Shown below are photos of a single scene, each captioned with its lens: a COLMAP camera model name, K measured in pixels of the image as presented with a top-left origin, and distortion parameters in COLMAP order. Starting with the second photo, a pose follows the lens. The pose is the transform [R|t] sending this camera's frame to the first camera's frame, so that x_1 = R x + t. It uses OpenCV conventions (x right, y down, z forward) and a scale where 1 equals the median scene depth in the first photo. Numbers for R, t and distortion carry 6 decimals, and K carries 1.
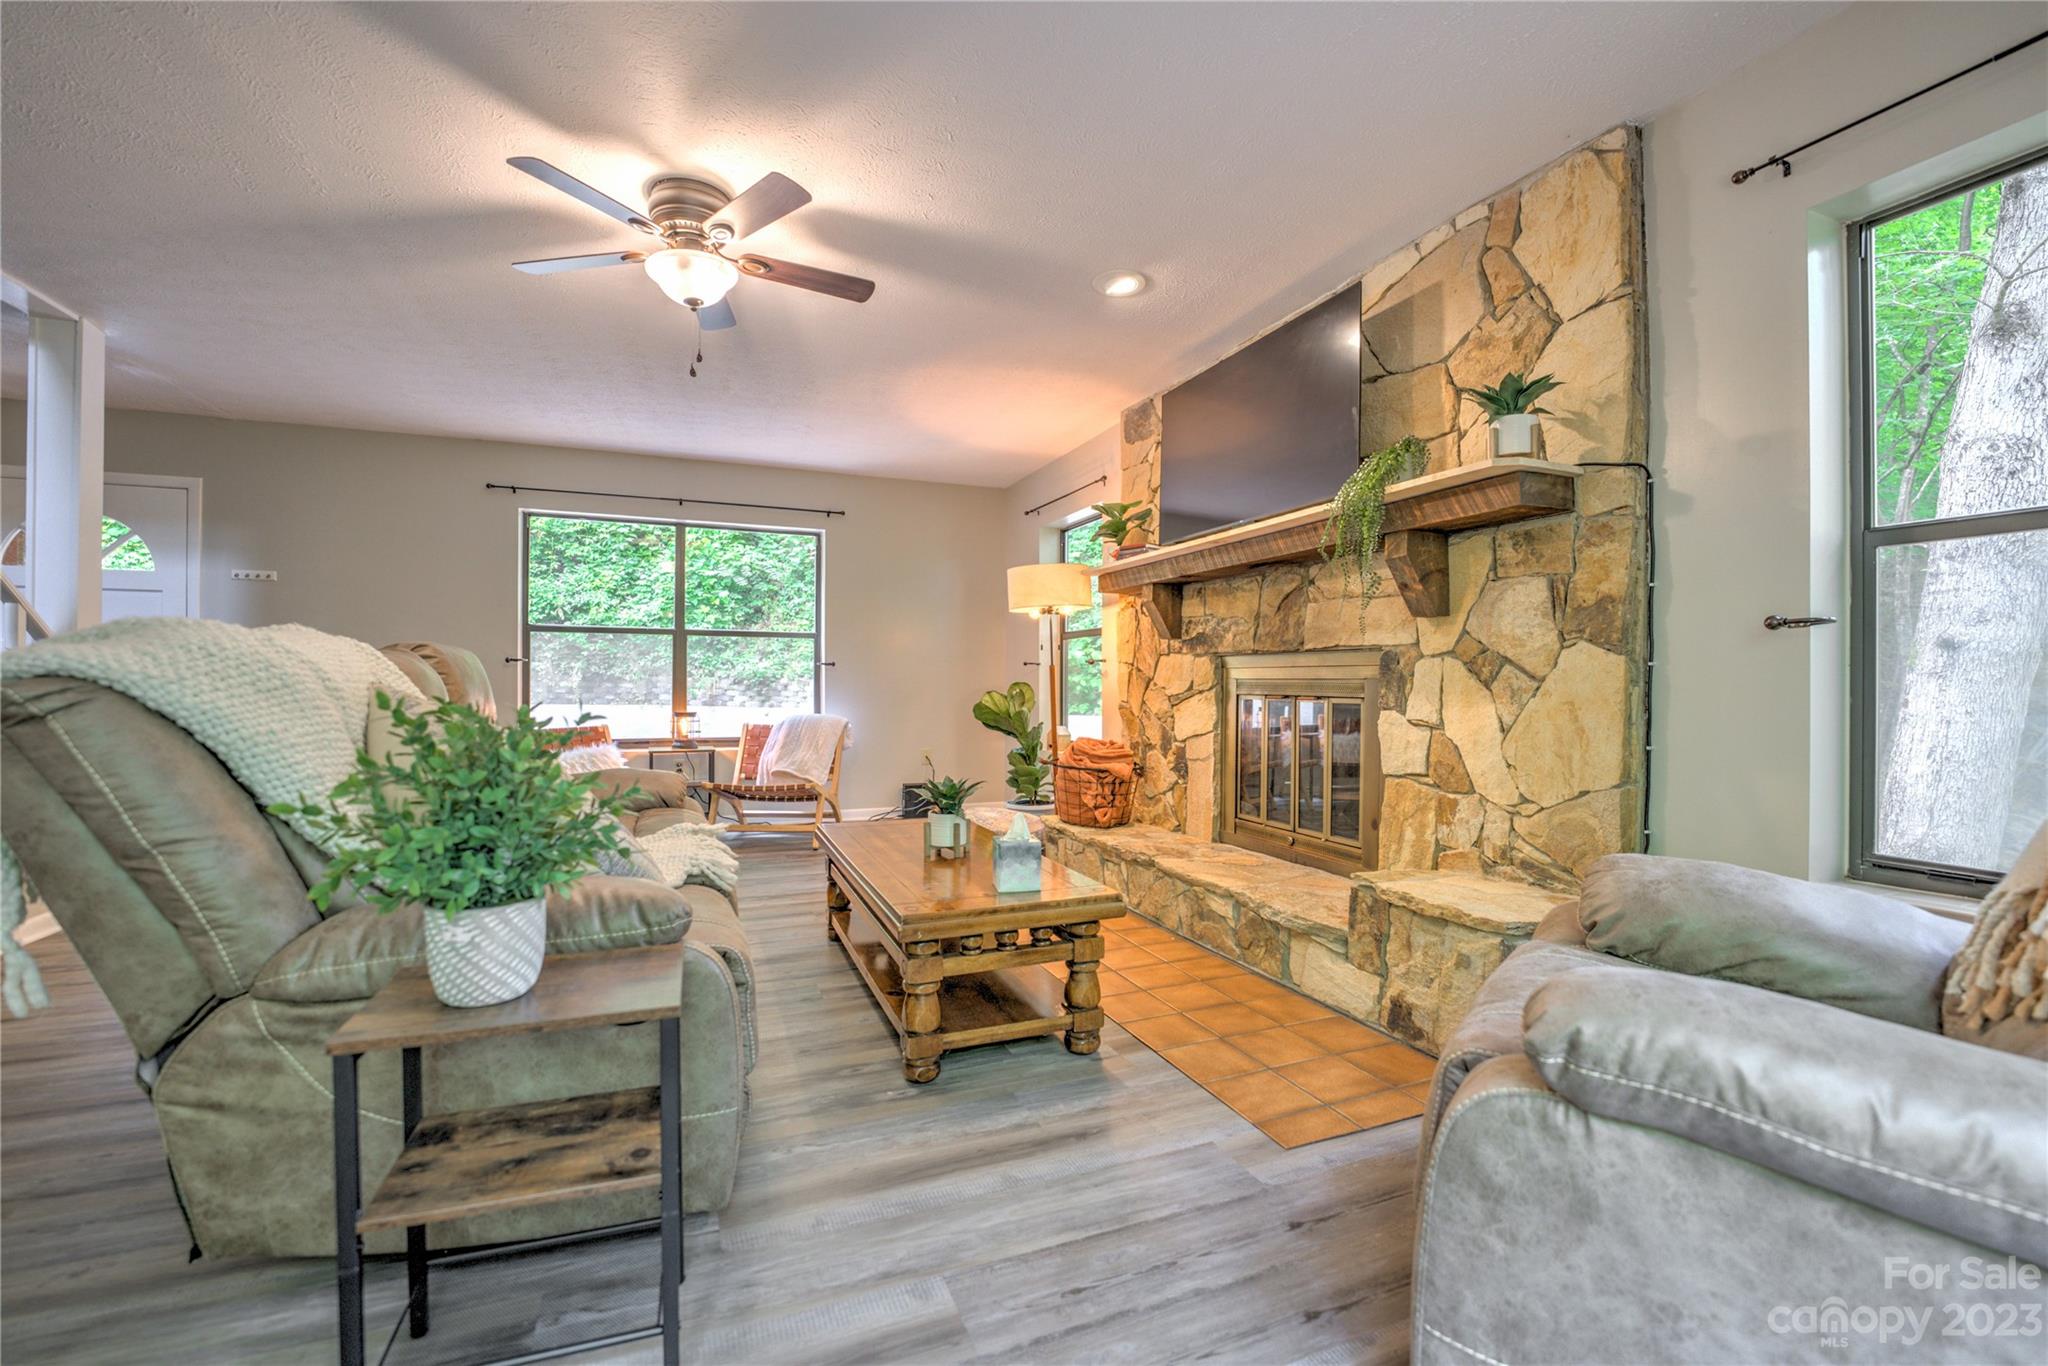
lens RADIAL K [[851.4, 0, 1050.4], [0, 851.4, 690.7], [0, 0, 1]] dist [-0.016726, 0.000117]
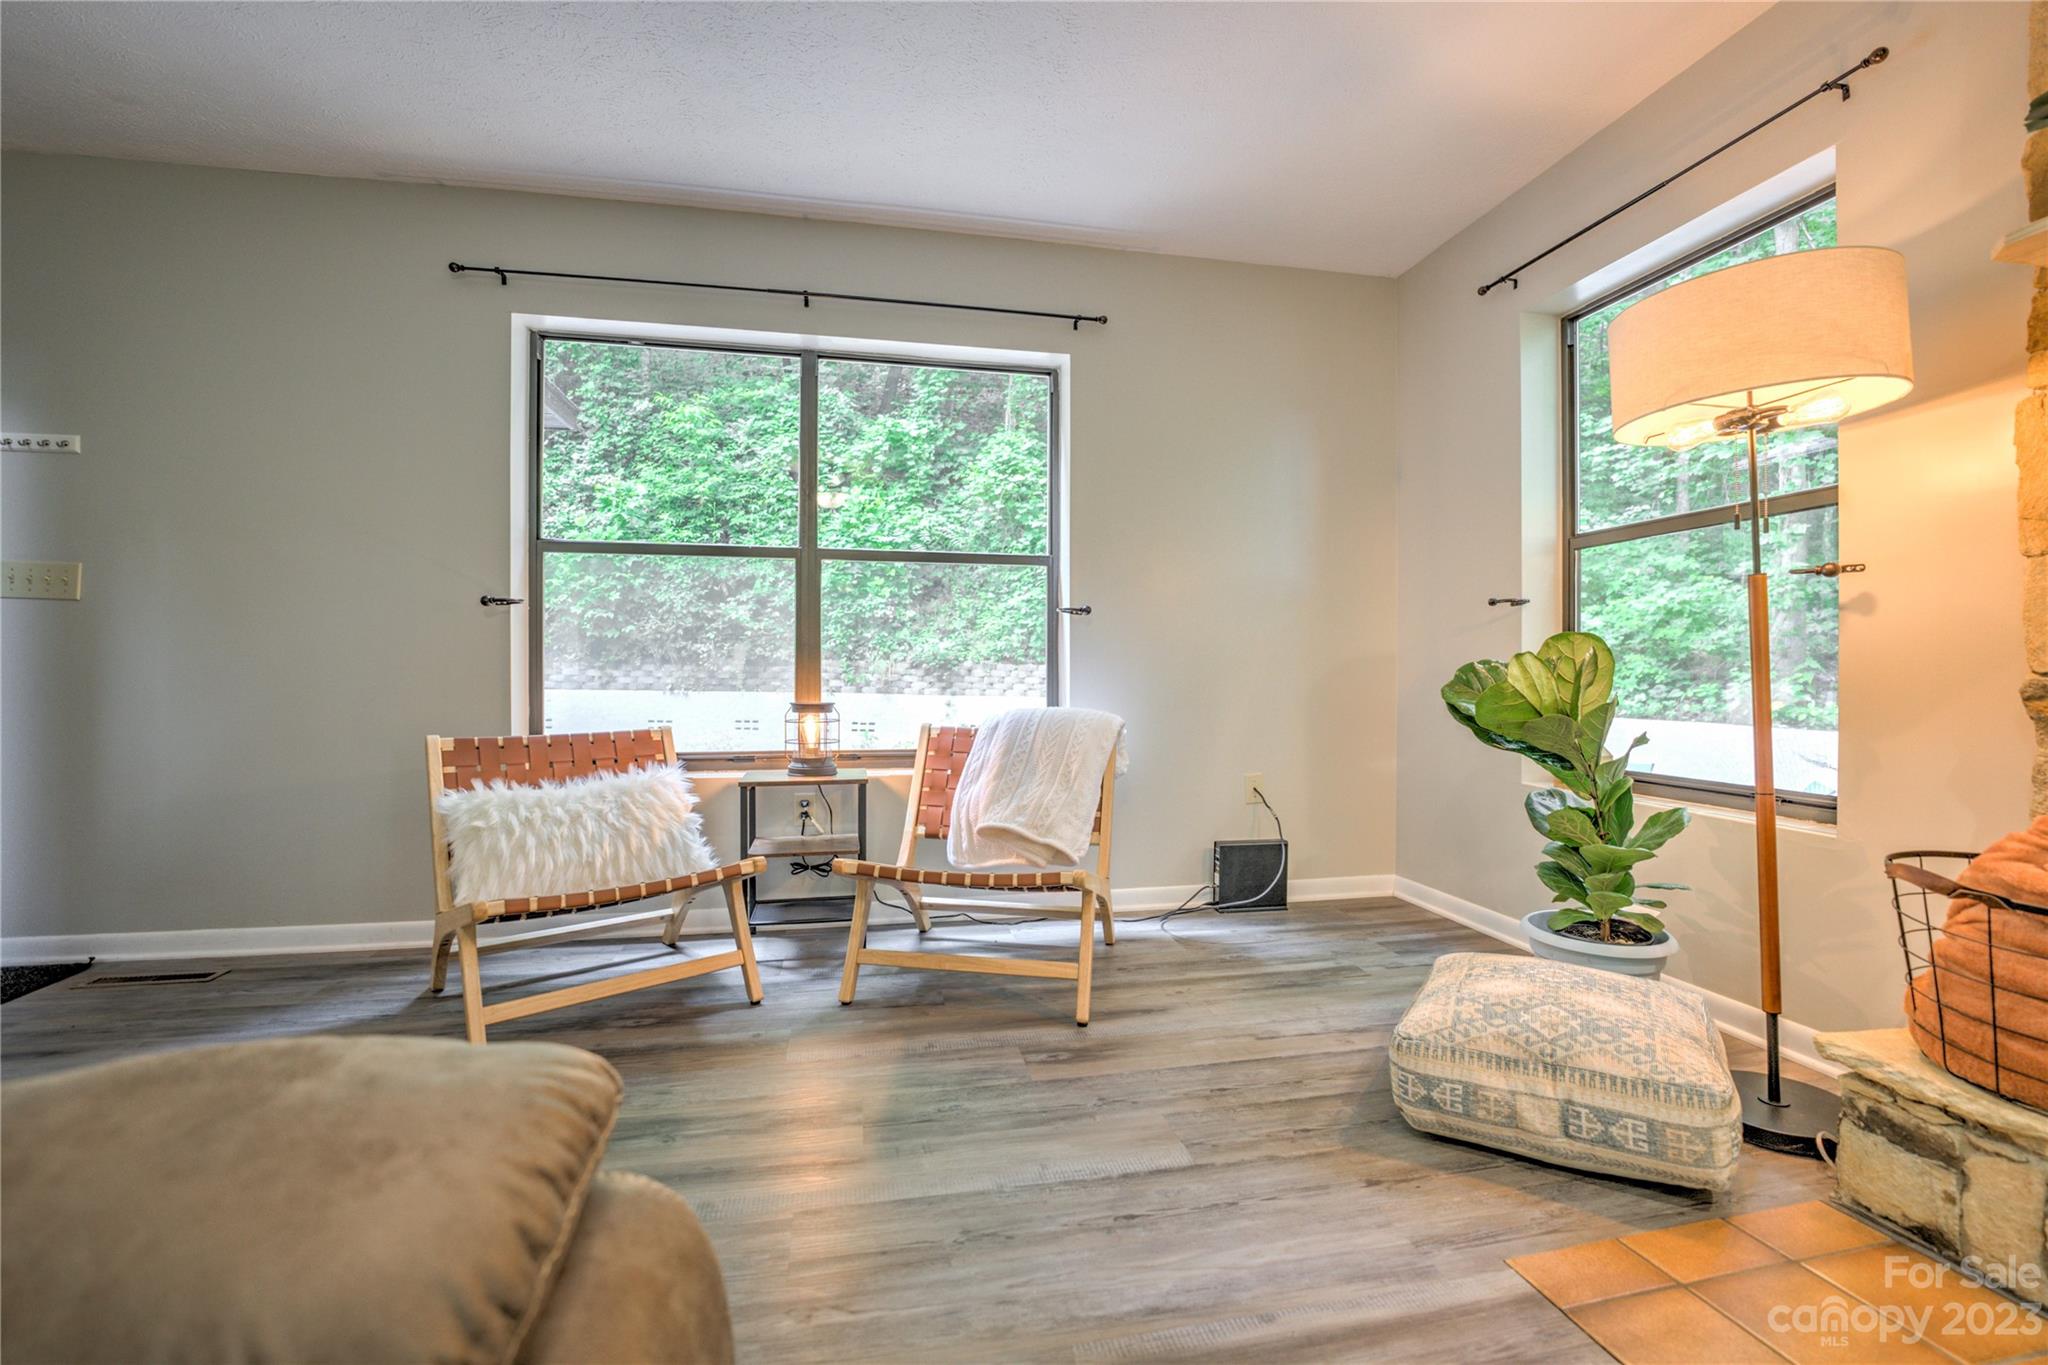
lens RADIAL K [[851.4, 0, 1050.4], [0, 851.4, 690.2], [0, 0, 1]] dist [-0.016726, 0.000117]
pose [[0.980606, 0.000754, -0.195988, -0.174839], [0.001682, 0.999923, 0.012264, 0.010852], [0.195982, -0.012356, 0.980530, 0.484472]]
